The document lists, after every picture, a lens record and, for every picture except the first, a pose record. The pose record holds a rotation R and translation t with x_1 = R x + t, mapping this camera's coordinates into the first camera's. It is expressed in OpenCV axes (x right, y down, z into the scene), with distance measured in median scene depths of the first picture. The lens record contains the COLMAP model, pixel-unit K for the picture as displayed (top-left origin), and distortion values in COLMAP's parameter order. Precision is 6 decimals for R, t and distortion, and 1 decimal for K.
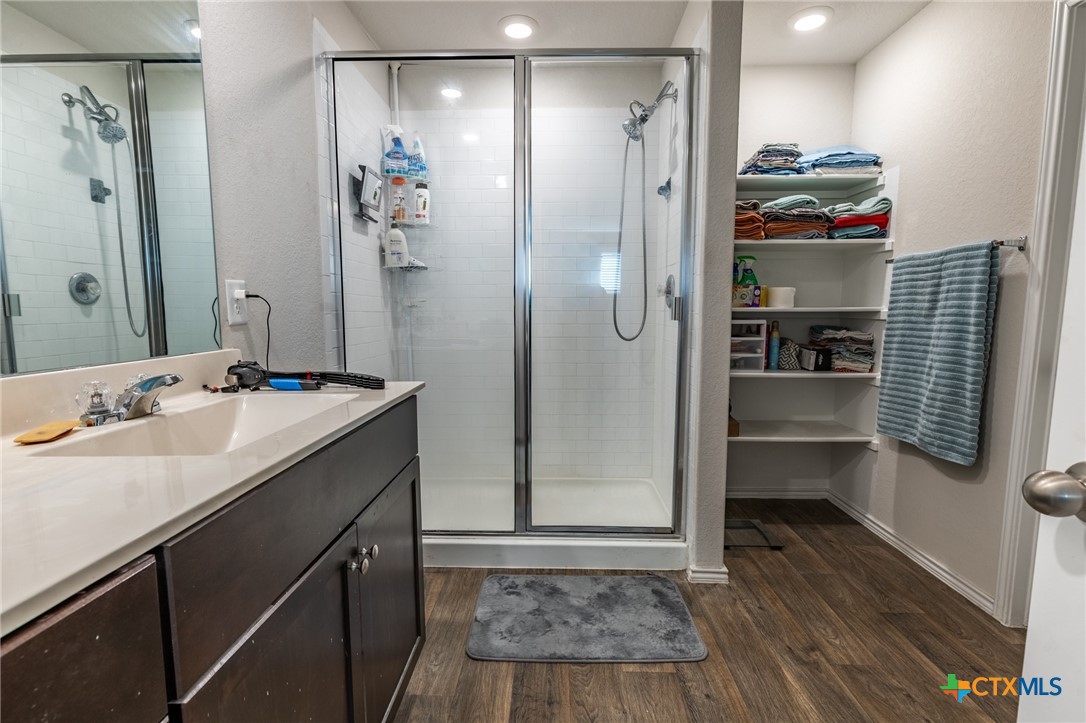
lens RADIAL K [[485.4, 0, 535.5], [0, 485.4, 363.1], [0, 0, 1]] dist [0.004477, -0.001000]
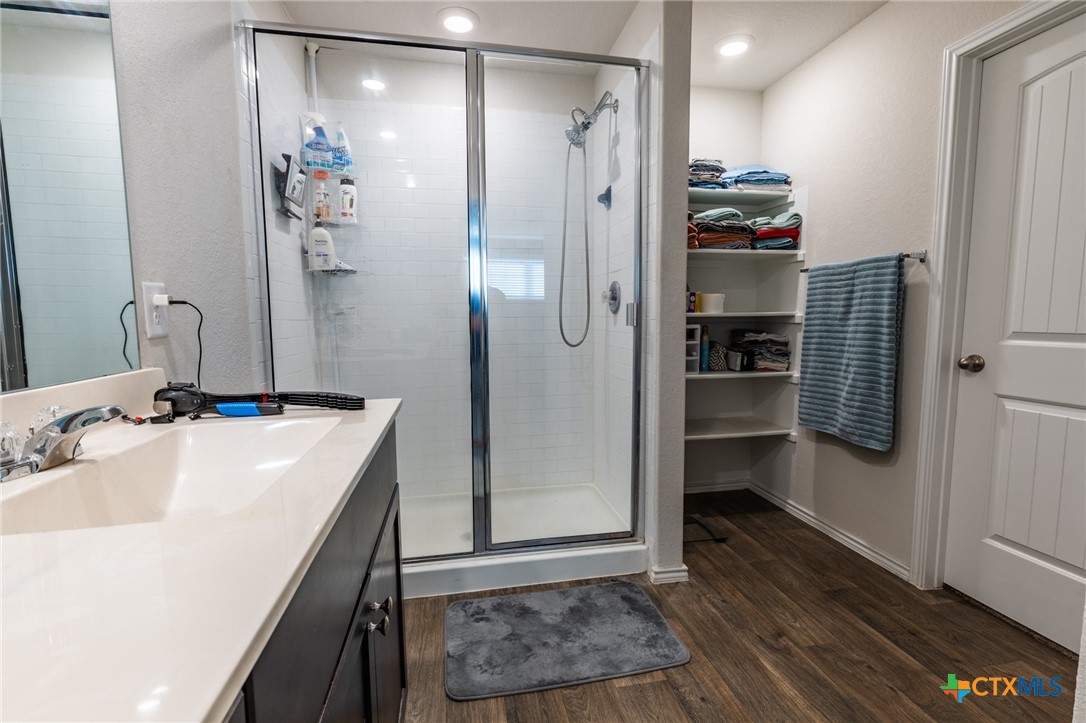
lens RADIAL K [[485.4, 0, 546.6], [0, 485.4, 363.8], [0, 0, 1]] dist [0.004477, -0.001000]
pose [[0.977511, -0.028047, 0.209009, -0.103641], [0.030428, 0.999503, -0.008184, -0.006432], [-0.208676, 0.014360, 0.977879, 0.051019]]
